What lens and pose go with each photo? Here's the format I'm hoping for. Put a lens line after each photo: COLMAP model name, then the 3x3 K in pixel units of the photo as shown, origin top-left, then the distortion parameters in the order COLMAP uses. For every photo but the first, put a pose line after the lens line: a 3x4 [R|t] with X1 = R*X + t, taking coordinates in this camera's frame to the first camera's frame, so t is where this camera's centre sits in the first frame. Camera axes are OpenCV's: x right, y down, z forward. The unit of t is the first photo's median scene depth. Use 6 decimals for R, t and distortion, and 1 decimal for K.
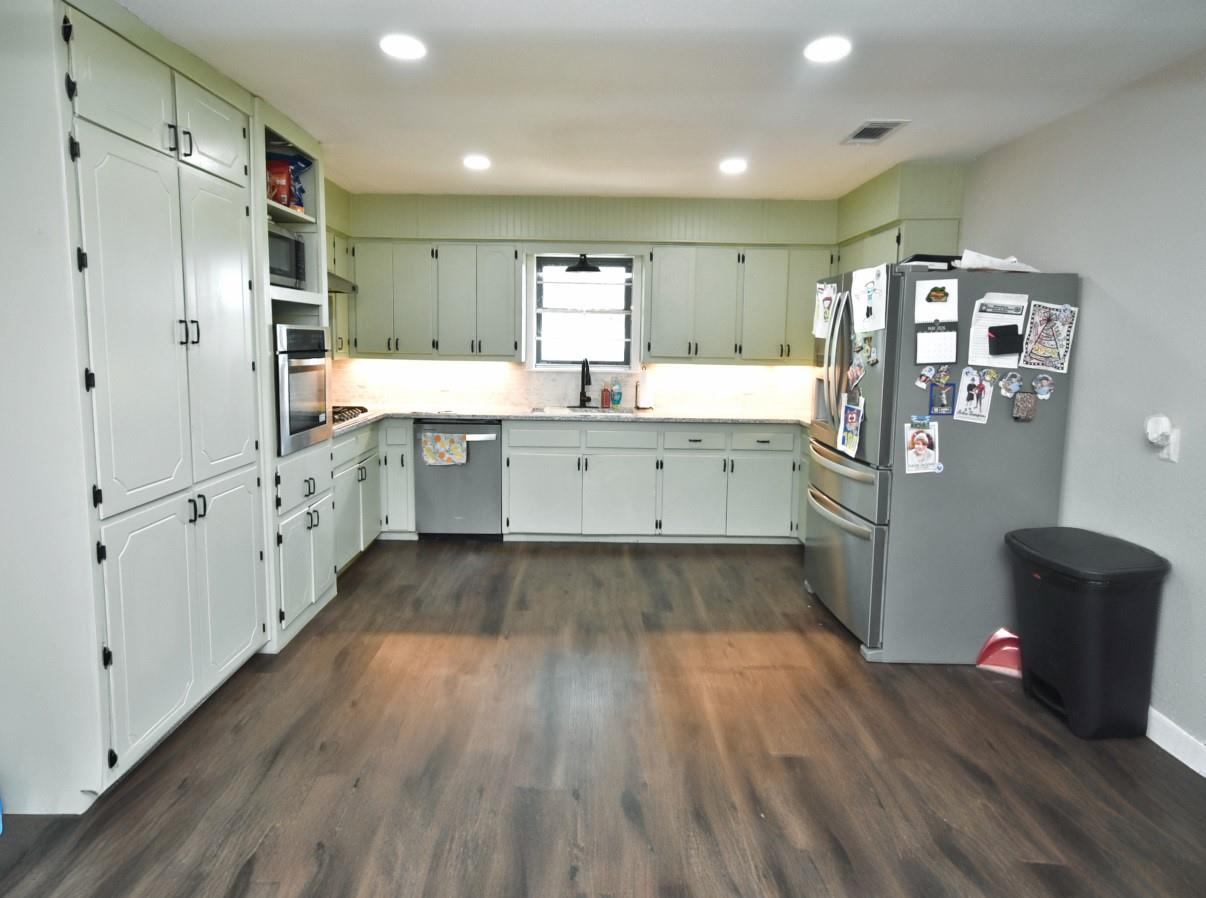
lens RADIAL K [[668.2, 0, 584.0], [0, 668.2, 429.6], [0, 0, 1]] dist [0.011272, 0.000994]
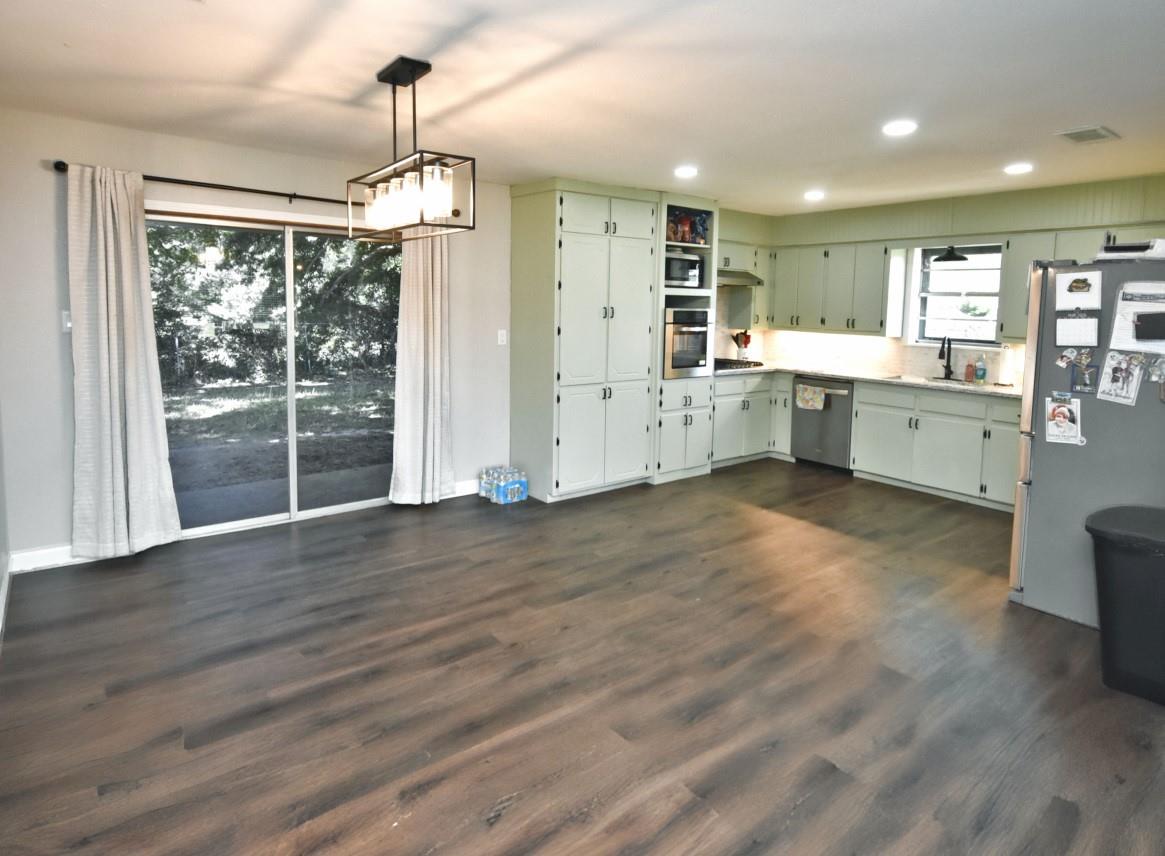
lens RADIAL K [[645.4, 0, 581.4], [0, 645.4, 428.5], [0, 0, 1]] dist [0.011272, 0.000994]
pose [[0.621995, 0.149626, -0.768593, 0.810589], [-0.118207, 0.988266, 0.096730, 0.029064], [0.774048, 0.030688, 0.632383, -0.314173]]
